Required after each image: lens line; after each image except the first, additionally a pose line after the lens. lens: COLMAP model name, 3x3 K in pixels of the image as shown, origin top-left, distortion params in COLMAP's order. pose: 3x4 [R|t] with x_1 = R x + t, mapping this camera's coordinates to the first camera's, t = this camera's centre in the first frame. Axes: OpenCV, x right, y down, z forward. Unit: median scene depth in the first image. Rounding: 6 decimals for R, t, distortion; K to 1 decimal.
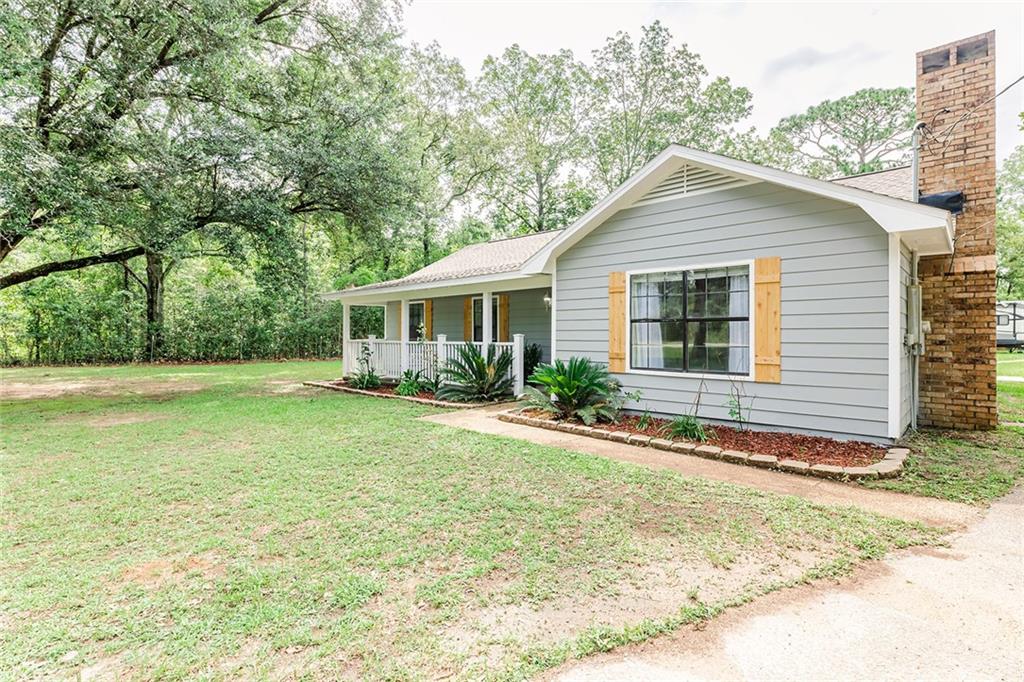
lens RADIAL K [[504.1, 0, 515.5], [0, 504.1, 339.0], [0, 0, 1]] dist [-0.013331, -0.000227]
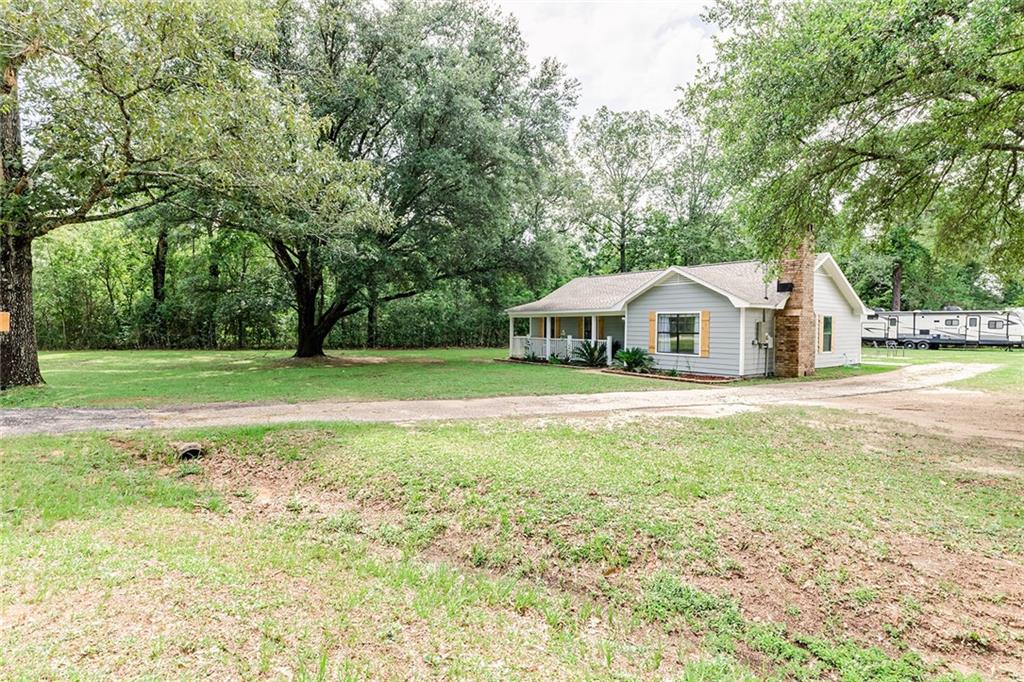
lens RADIAL K [[504.1, 0, 507.9], [0, 504.1, 338.4], [0, 0, 1]] dist [-0.013331, -0.000227]
pose [[0.984750, 0.012272, -0.173544, -0.047421], [-0.009777, 0.999836, 0.015229, -0.029055], [0.173702, -0.013300, 0.984708, -1.186931]]
